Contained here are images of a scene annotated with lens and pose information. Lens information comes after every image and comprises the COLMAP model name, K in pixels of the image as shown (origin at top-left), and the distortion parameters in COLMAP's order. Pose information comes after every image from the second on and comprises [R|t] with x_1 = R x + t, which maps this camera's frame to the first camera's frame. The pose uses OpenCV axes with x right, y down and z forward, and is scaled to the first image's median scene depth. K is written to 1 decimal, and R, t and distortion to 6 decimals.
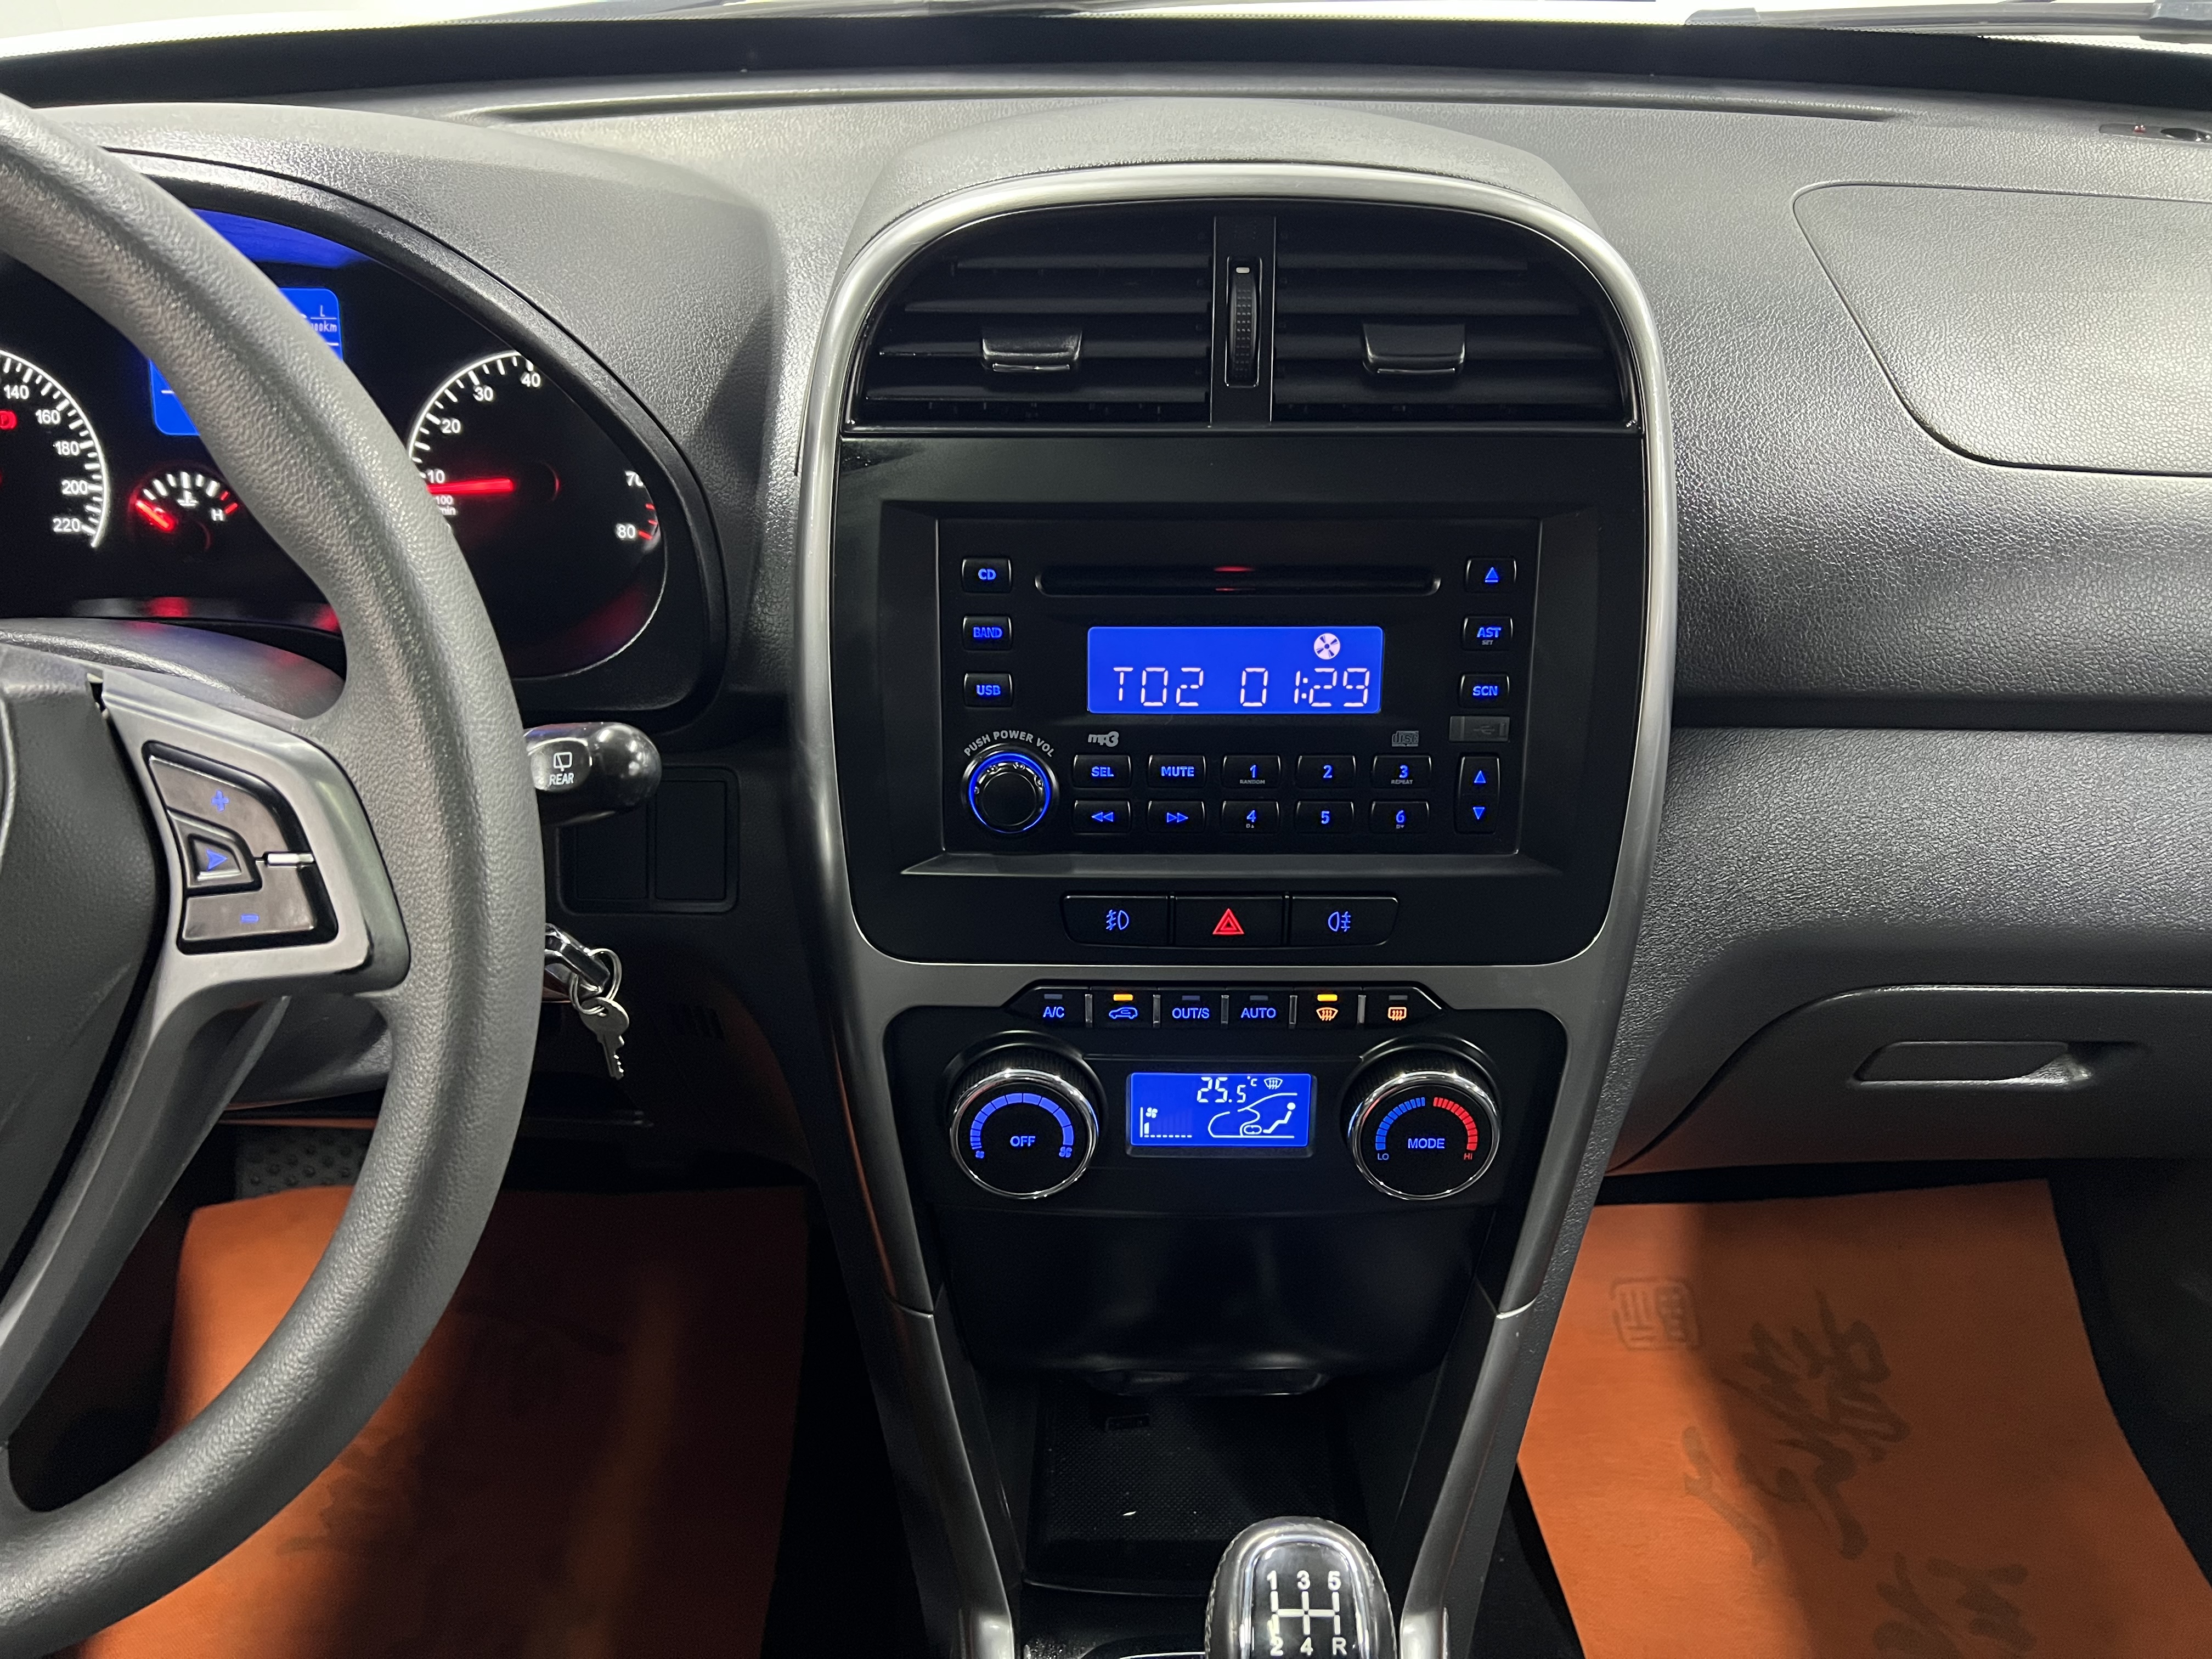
lens RADIAL K [[1685.4, 0, 1094.4], [0, 1685.4, 830.5], [0, 0, 1]] dist [0.044366, -0.045998]
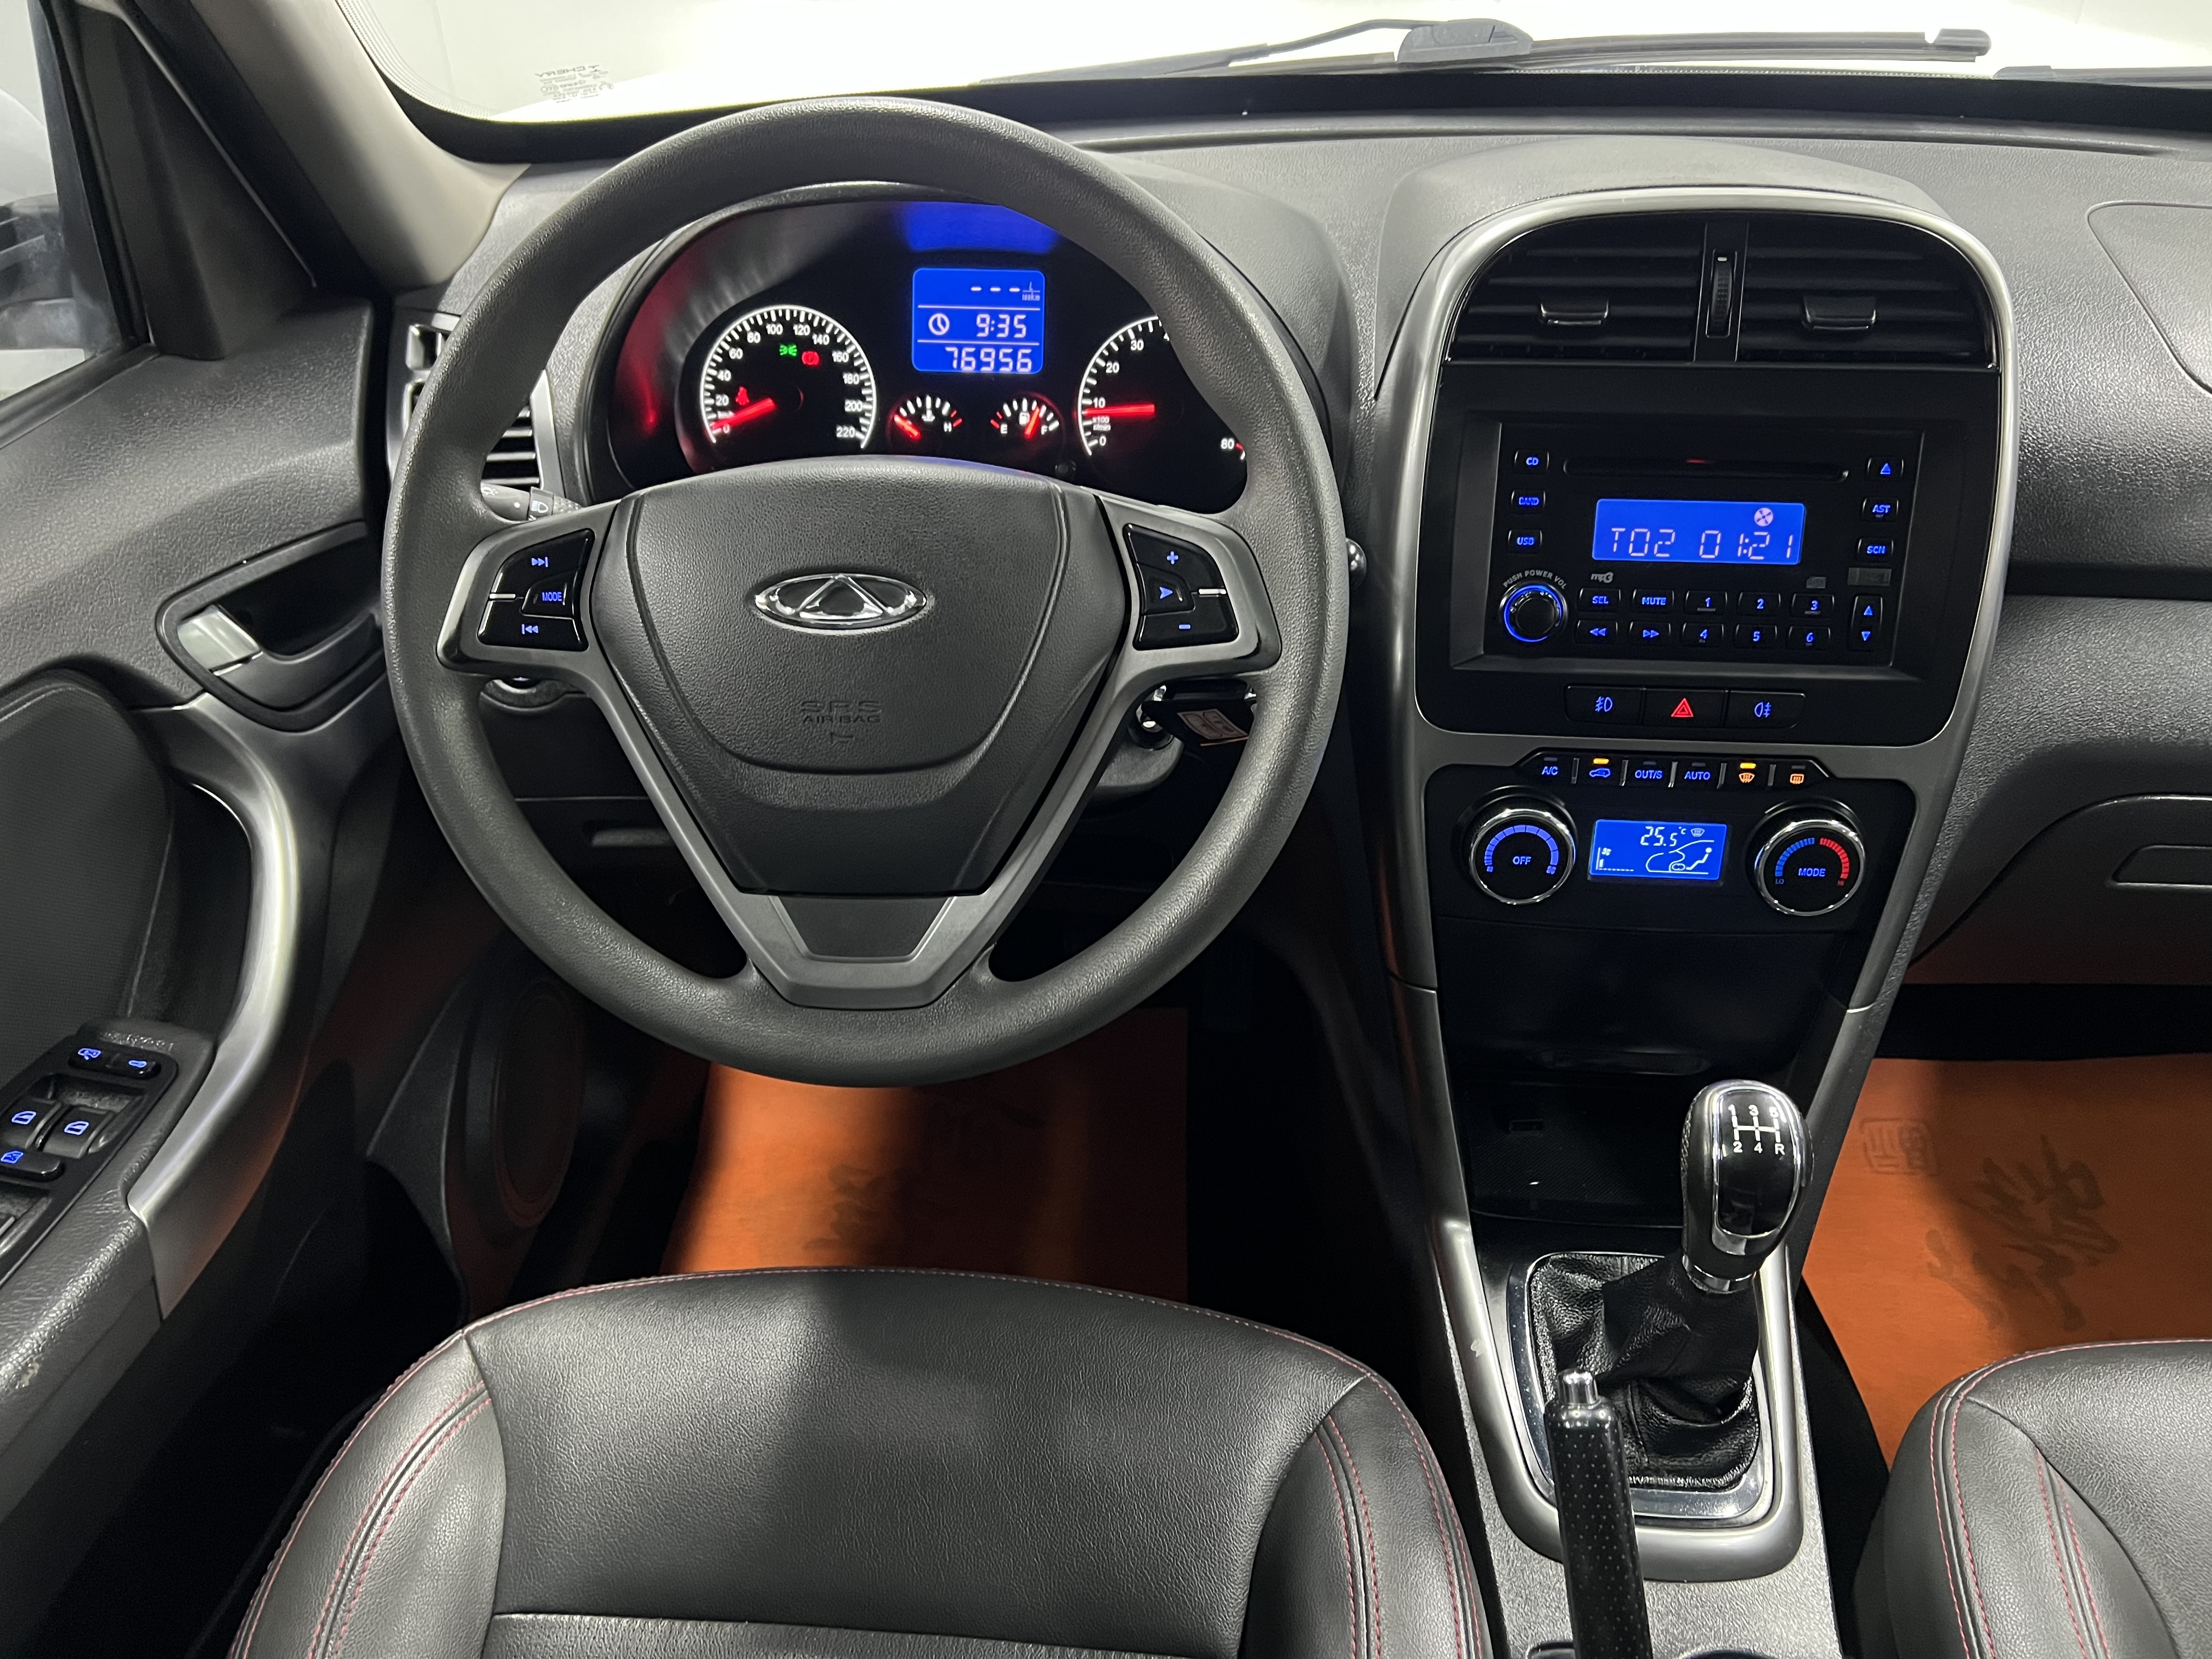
lens RADIAL K [[1679.1, 0, 1106.0], [0, 1679.1, 829.5], [0, 0, 1]] dist [0.065559, -0.066307]
pose [[0.996638, 0.036897, -0.073149, -0.289958], [-0.037352, 0.999290, -0.004853, 0.175608], [0.072919, 0.007569, 0.997309, -0.464713]]
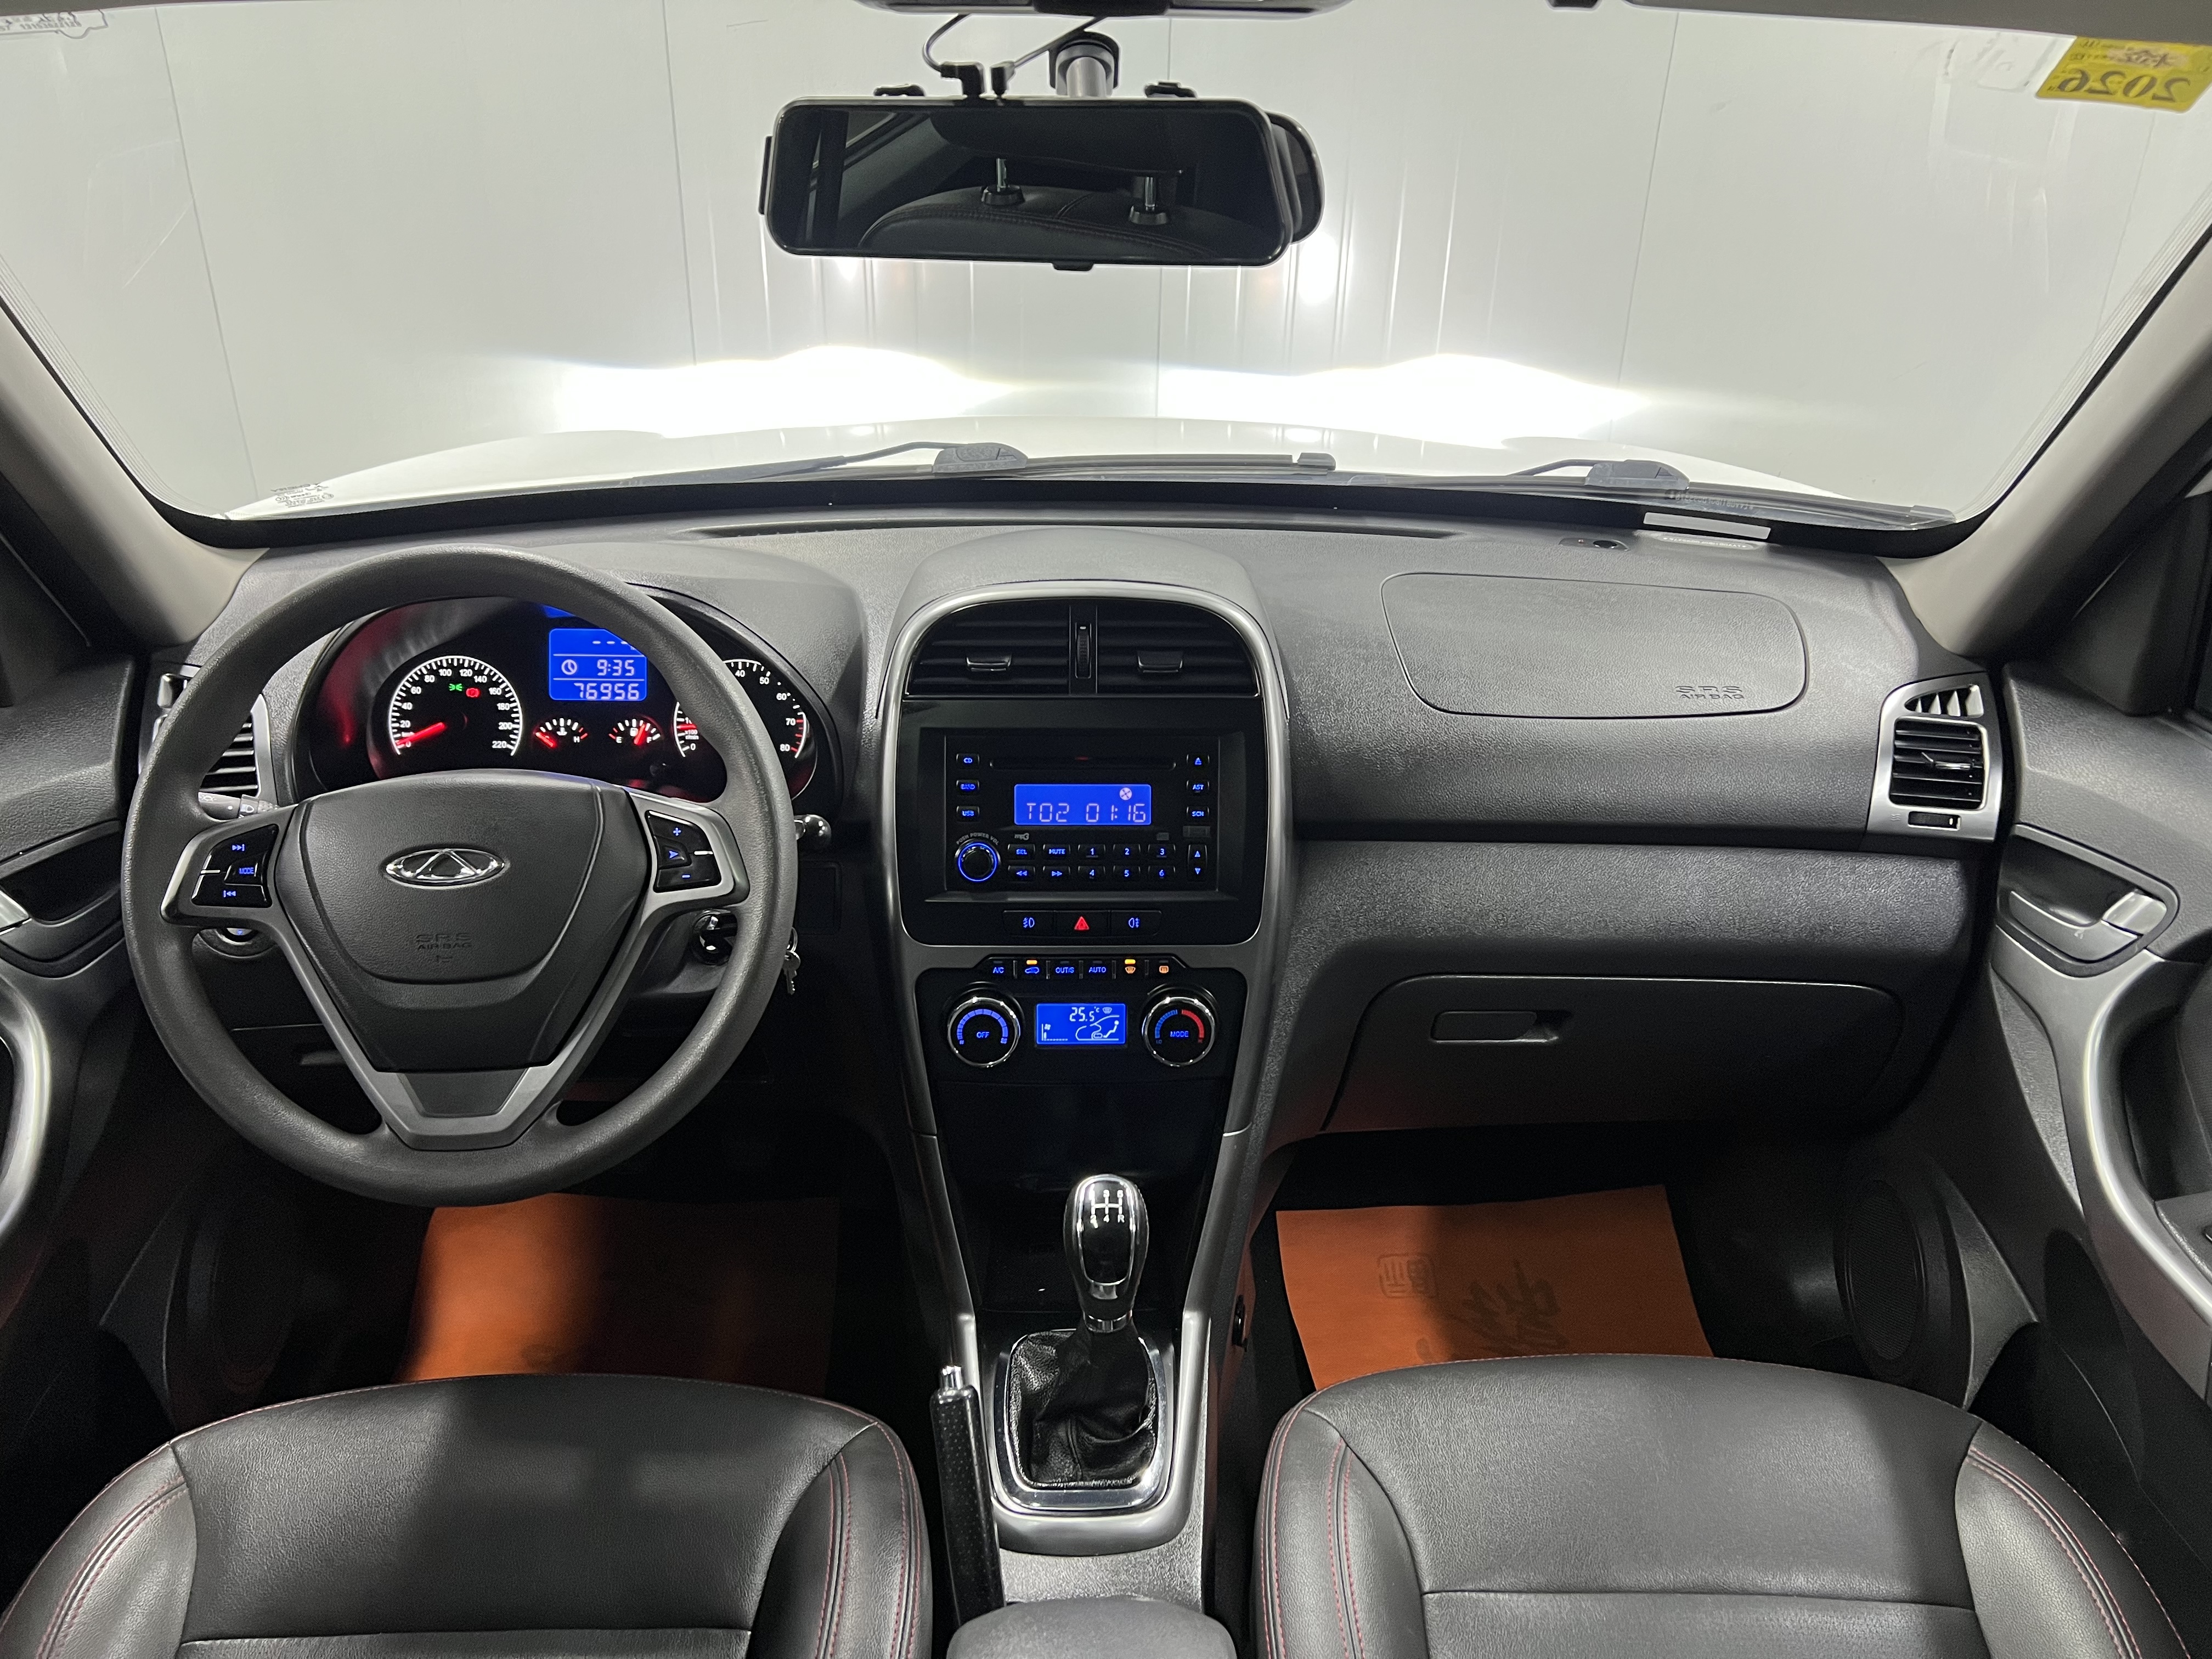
lens RADIAL K [[1679.1, 0, 1106.0], [0, 1679.1, 829.5], [0, 0, 1]] dist [0.065559, -0.066307]
pose [[0.999618, -0.002499, 0.027532, 0.050087], [0.006852, 0.987228, -0.159169, 0.259096], [-0.026783, 0.159296, 0.986867, -1.035582]]
